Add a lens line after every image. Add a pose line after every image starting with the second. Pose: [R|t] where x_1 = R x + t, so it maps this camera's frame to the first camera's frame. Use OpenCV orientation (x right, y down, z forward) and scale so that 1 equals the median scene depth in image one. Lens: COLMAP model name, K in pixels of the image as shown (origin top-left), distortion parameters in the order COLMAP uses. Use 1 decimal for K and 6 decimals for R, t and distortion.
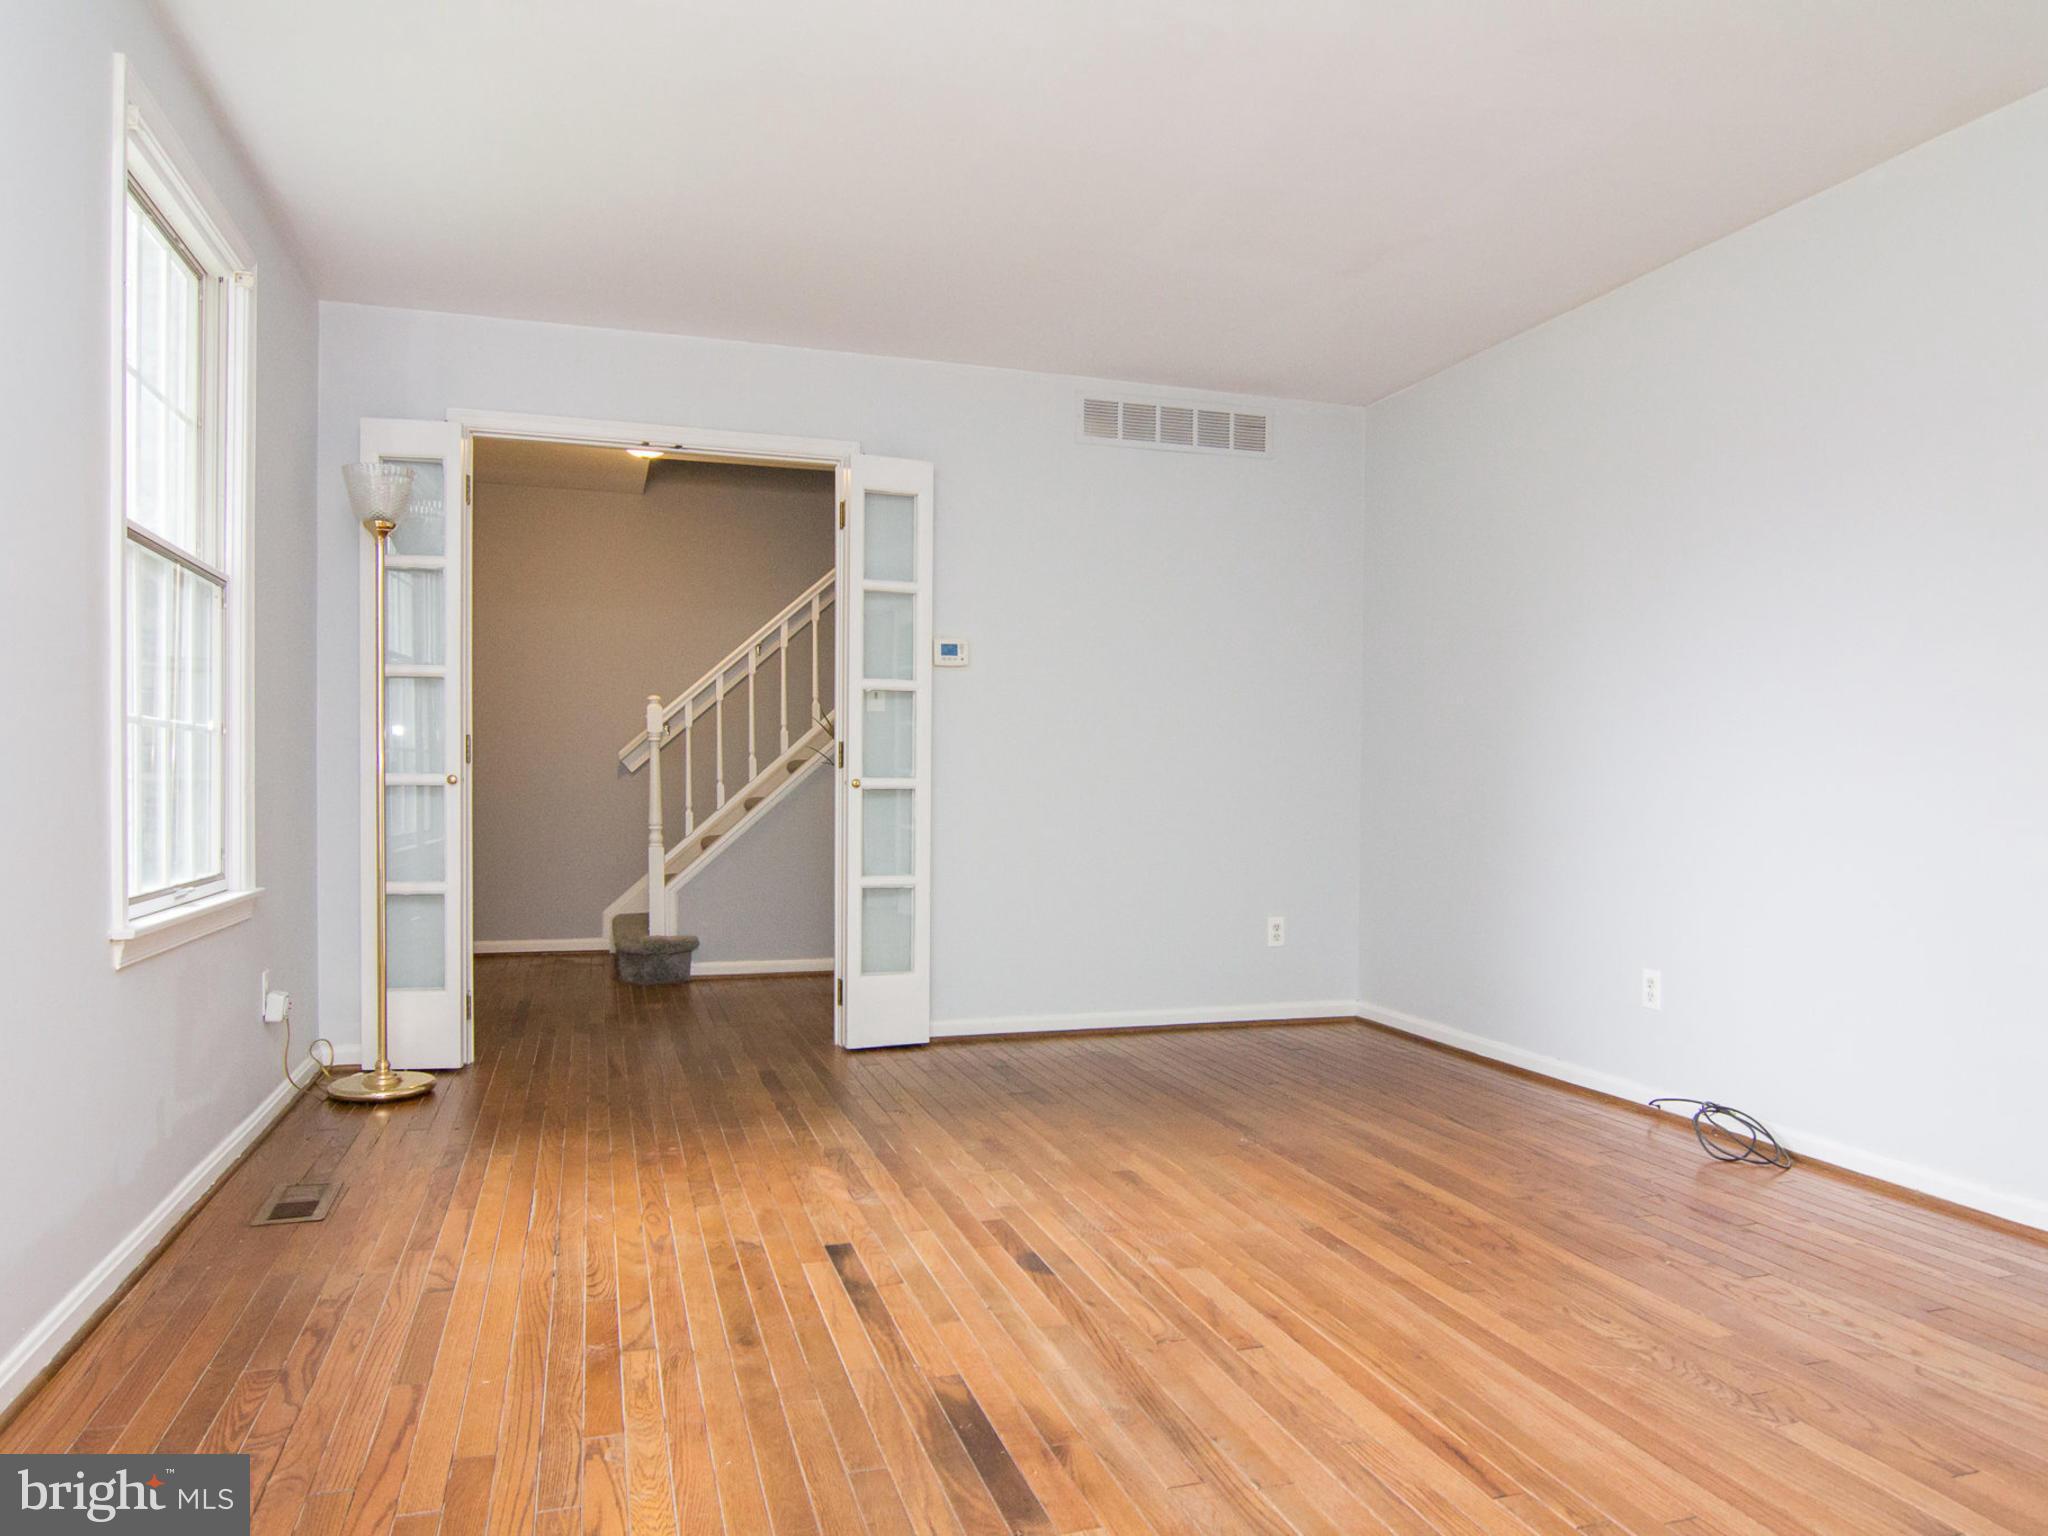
lens RADIAL K [[1414.3, 0, 1024.7], [0, 1414.3, 774.1], [0, 0, 1]] dist [-0.009442, 0.000082]
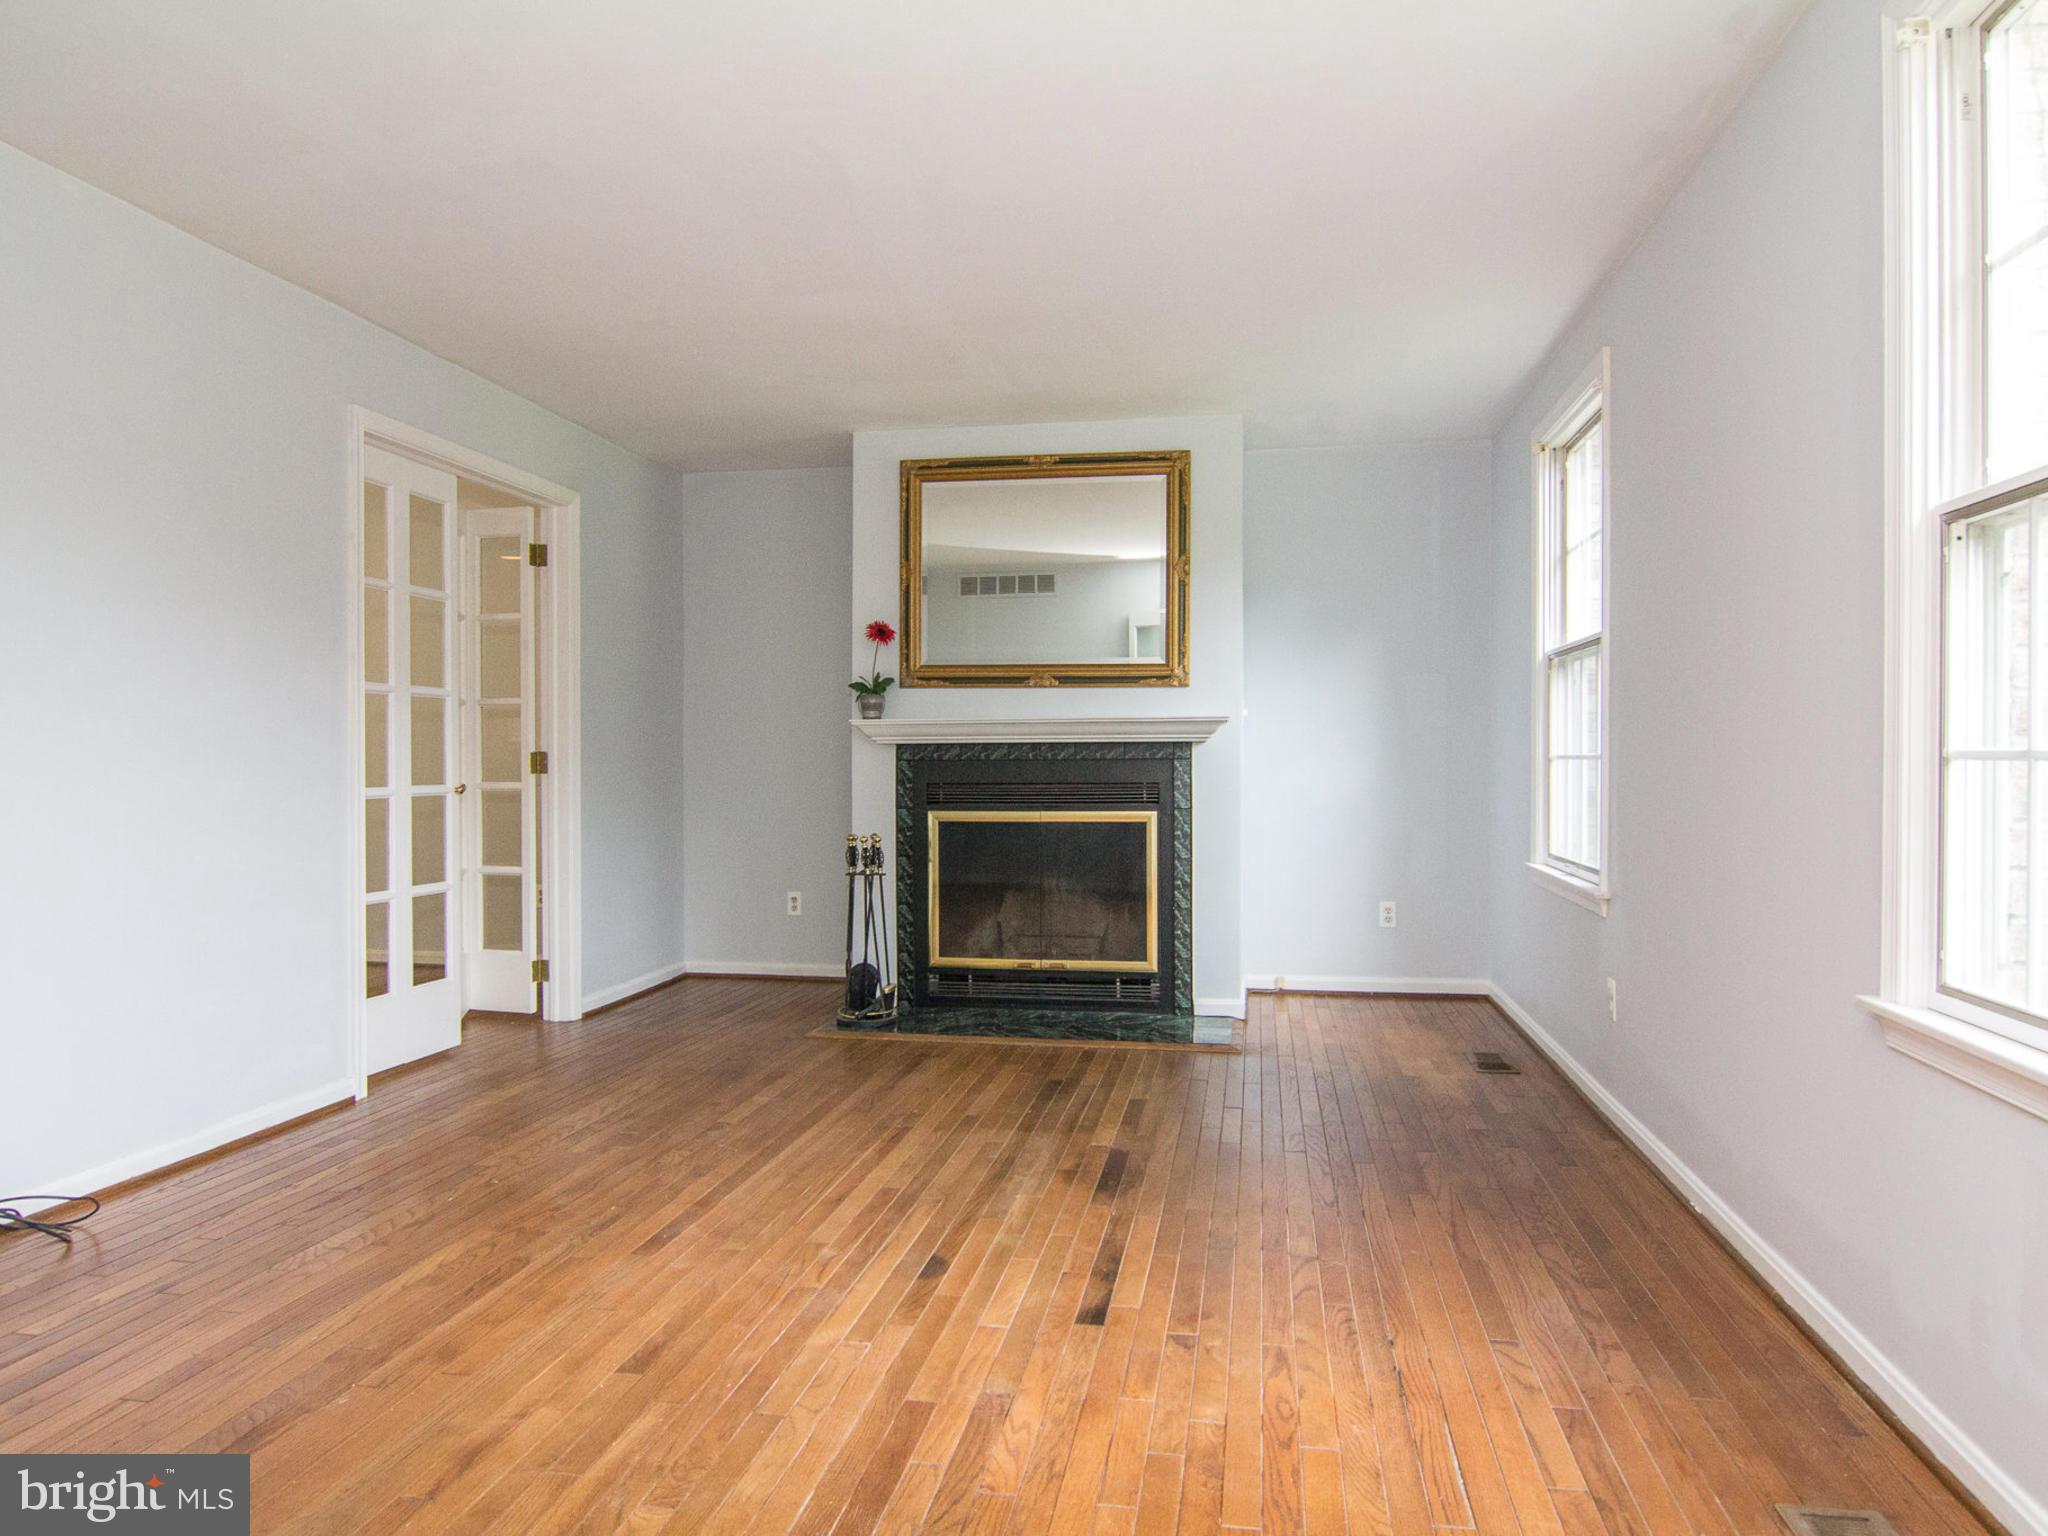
lens RADIAL K [[1414.3, 0, 1023.5], [0, 1414.3, 765.9], [0, 0, 1]] dist [-0.009442, 0.000082]
pose [[-0.895283, -0.008964, 0.445407, -0.535743], [-0.007492, 0.999959, 0.005065, -0.034335], [-0.445435, 0.001198, -0.895314, 1.975103]]
